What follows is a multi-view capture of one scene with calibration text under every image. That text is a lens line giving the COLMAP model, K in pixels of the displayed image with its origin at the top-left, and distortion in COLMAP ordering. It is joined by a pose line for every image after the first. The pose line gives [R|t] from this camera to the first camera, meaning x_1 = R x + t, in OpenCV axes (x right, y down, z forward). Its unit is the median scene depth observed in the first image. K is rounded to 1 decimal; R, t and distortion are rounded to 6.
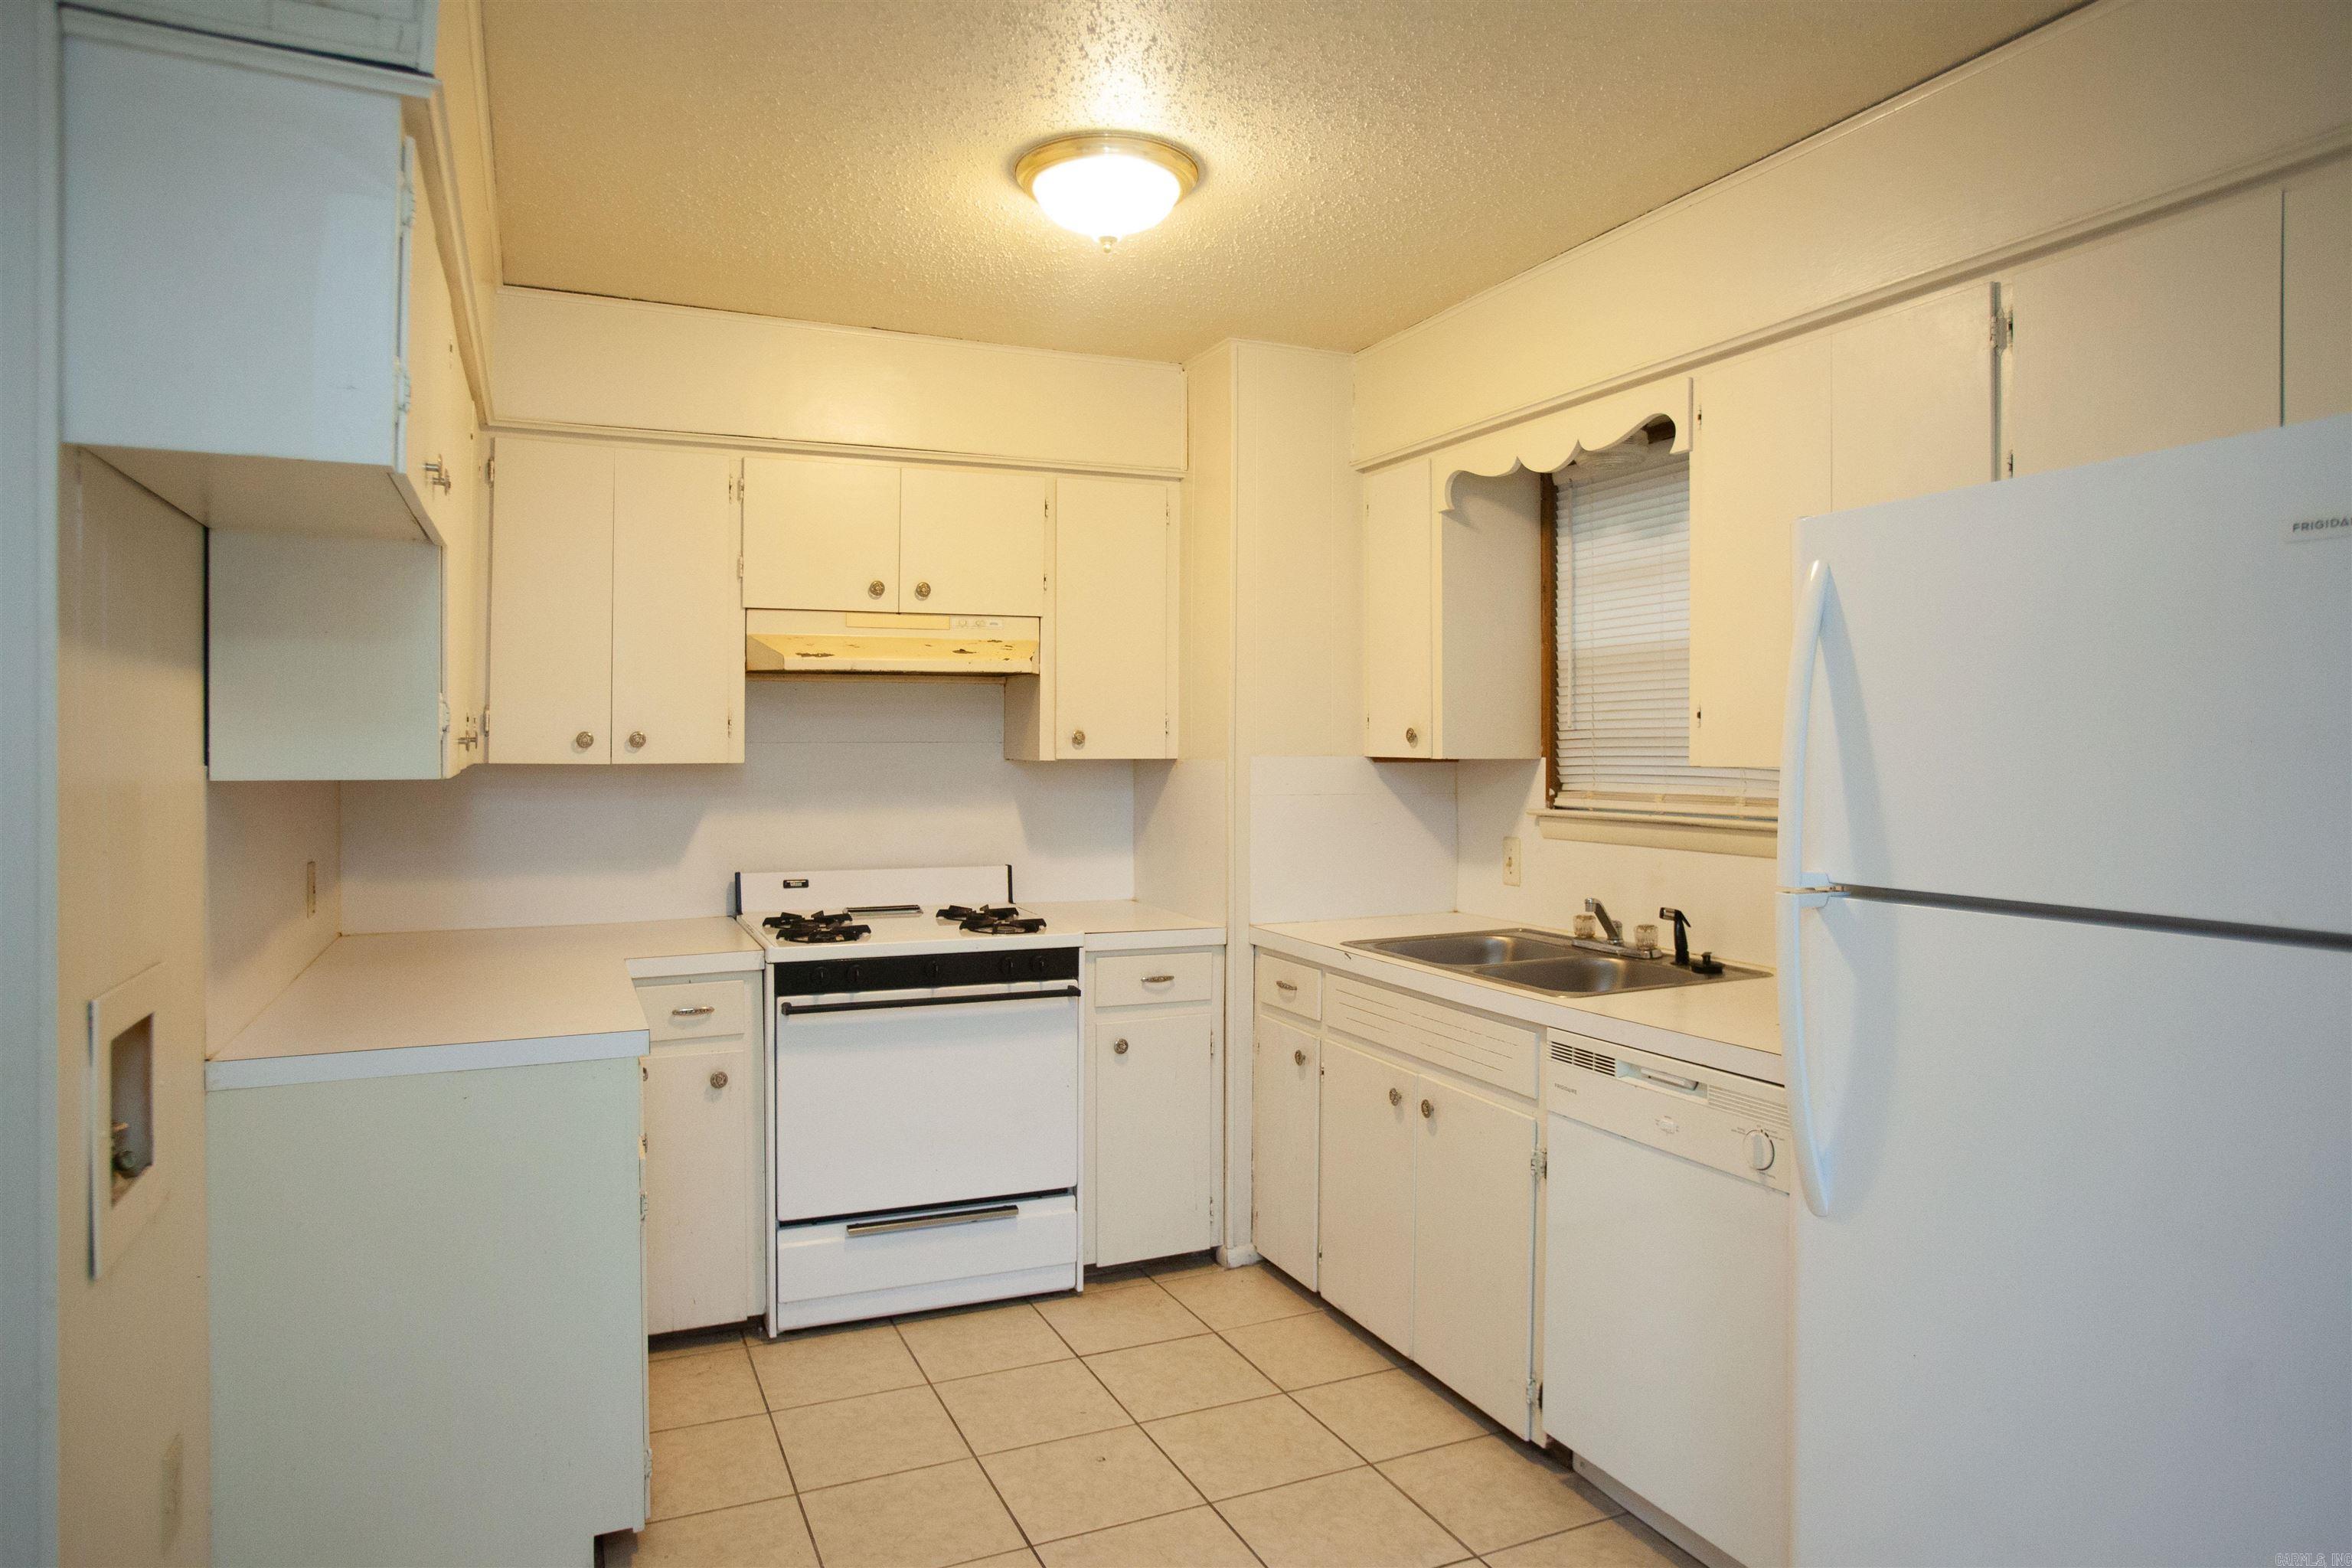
lens RADIAL K [[1328.6, 0, 1176.0], [0, 1328.6, 784.0], [0, 0, 1]] dist [-0.030108, 0.002133]
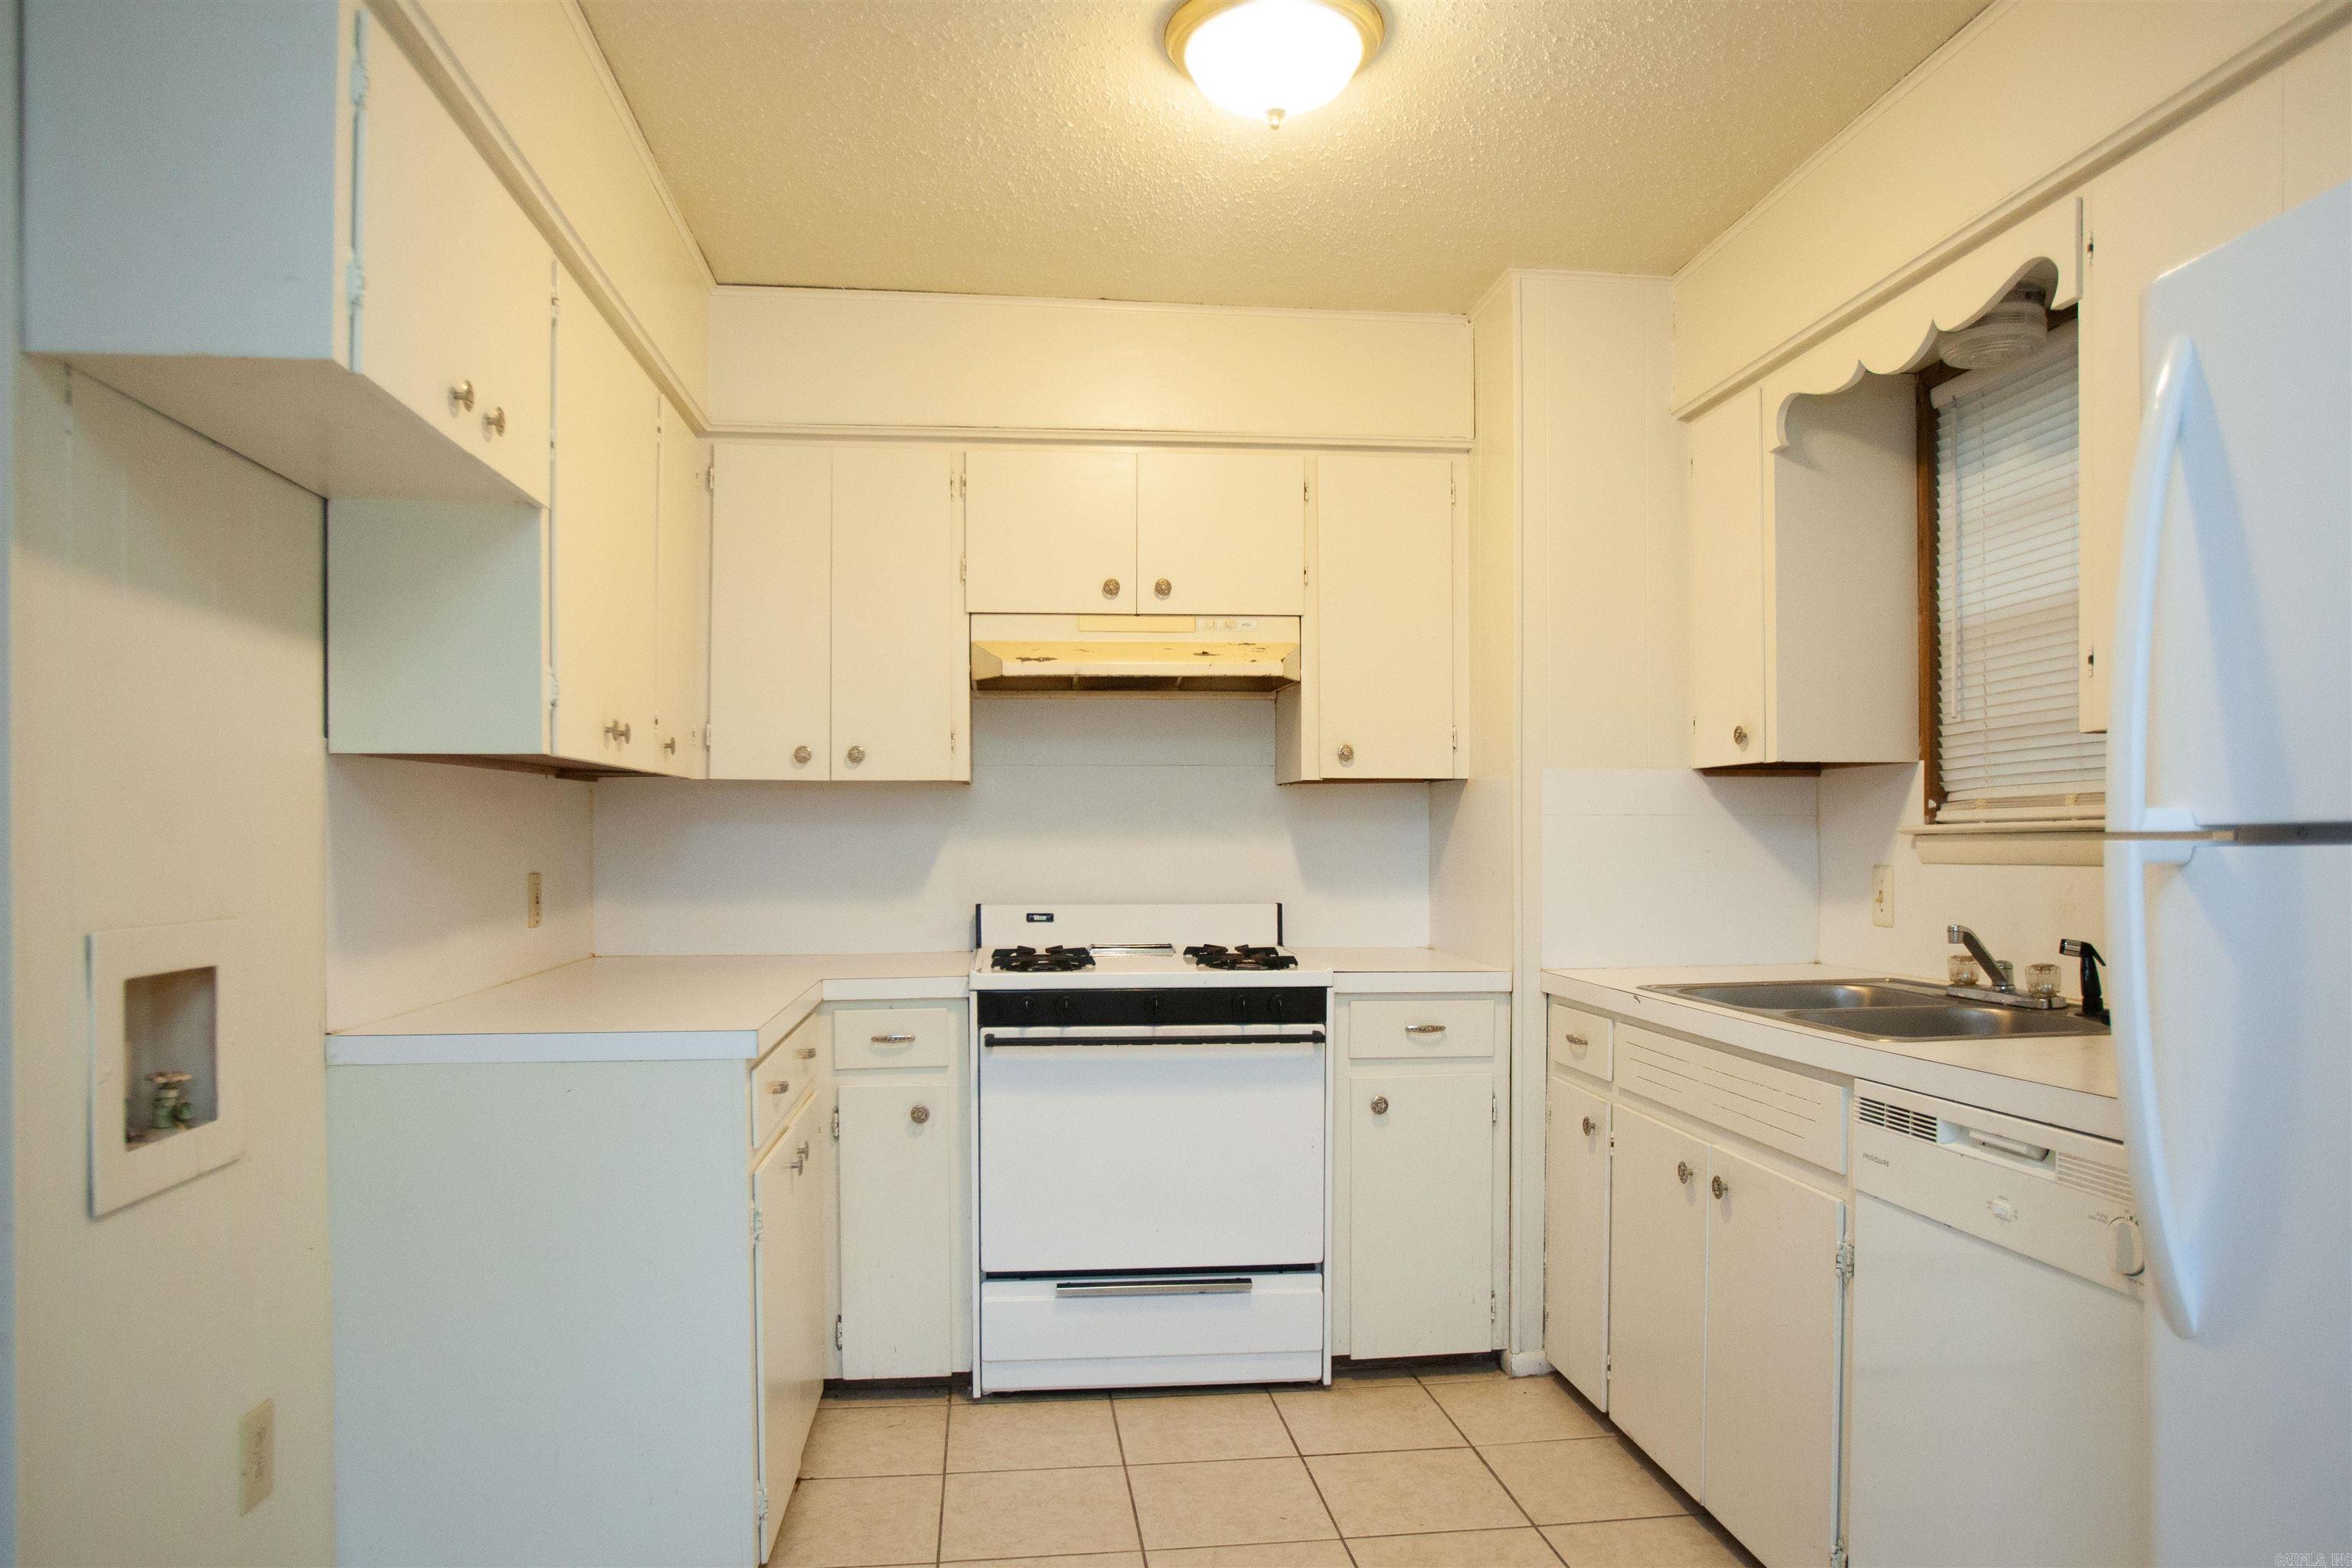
lens RADIAL K [[1425.3, 0, 1165.7], [0, 1425.3, 862.1], [0, 0, 1]] dist [-0.060250, 0.059898]
pose [[0.959105, 0.000059, -0.283049, 0.089372], [0.000364, 0.999999, 0.001445, 0.040614], [0.283049, -0.001489, 0.959104, 0.083447]]
